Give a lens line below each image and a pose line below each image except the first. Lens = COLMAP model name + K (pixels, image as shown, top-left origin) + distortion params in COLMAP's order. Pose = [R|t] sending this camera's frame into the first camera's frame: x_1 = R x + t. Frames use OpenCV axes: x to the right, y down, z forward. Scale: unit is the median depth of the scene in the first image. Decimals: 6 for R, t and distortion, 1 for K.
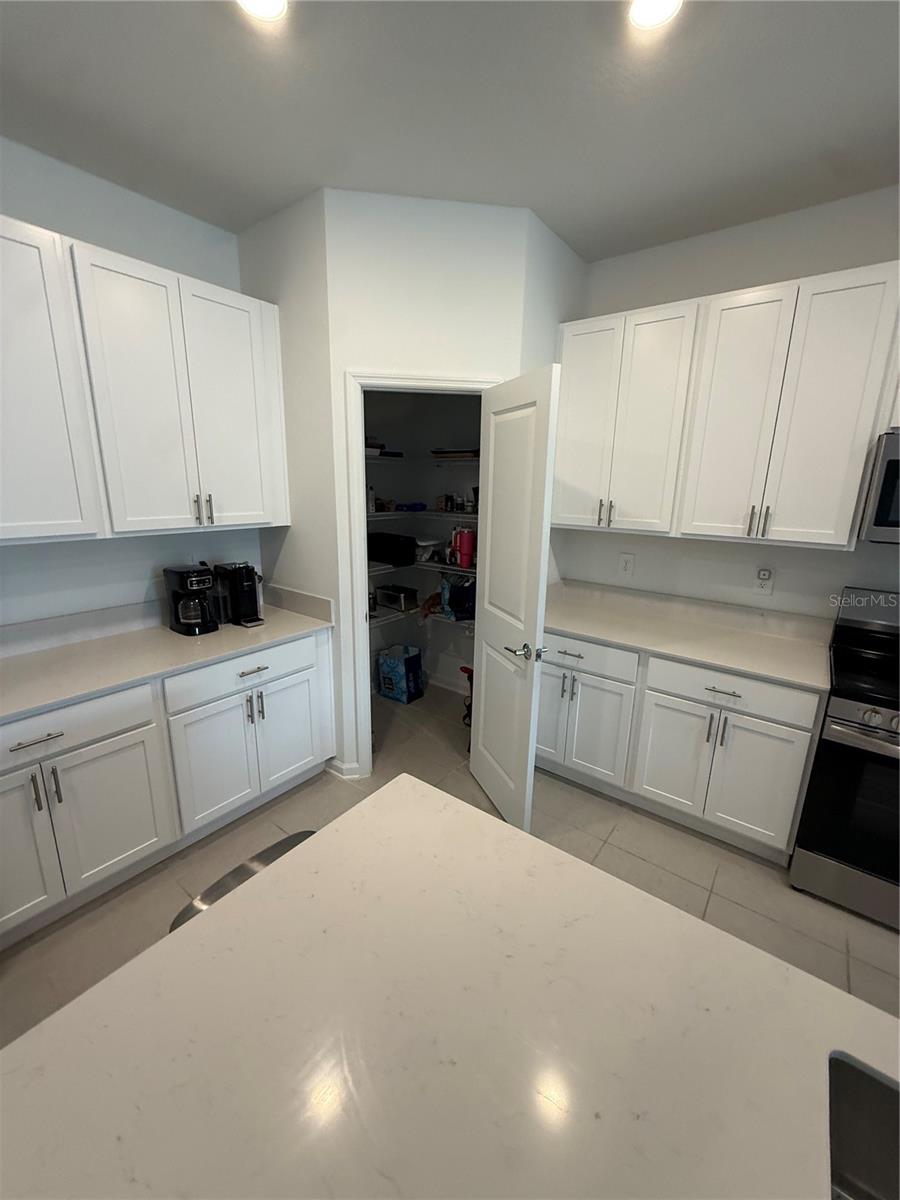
lens RADIAL K [[469.9, 0, 450.0], [0, 469.9, 600.0], [0, 0, 1]] dist [-0.007311, 0.000074]
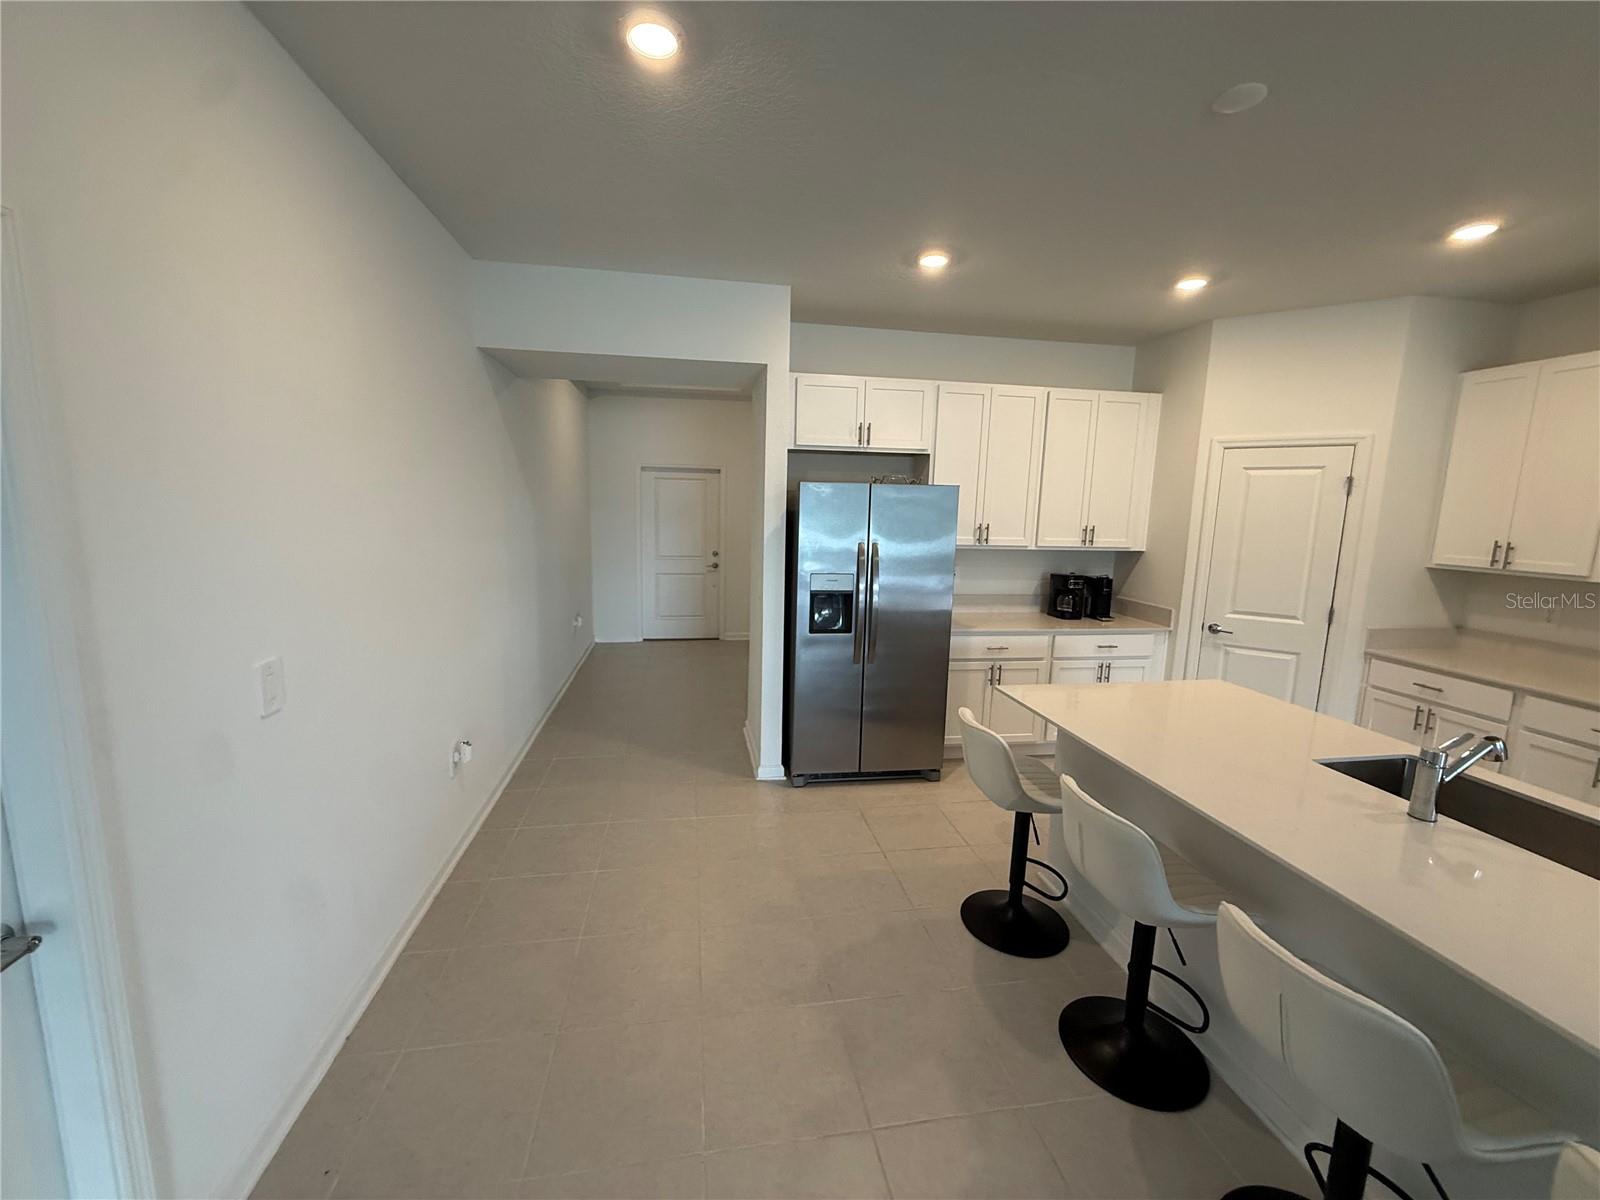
lens RADIAL K [[626.5, 0, 798.7], [0, 626.5, 597.4], [0, 0, 1]] dist [-0.007311, 0.000074]
pose [[0.726176, 0.099662, -0.680247, 0.167382], [-0.178213, 0.982905, -0.046242, 0.238109], [0.664009, 0.154809, 0.731523, -0.962995]]
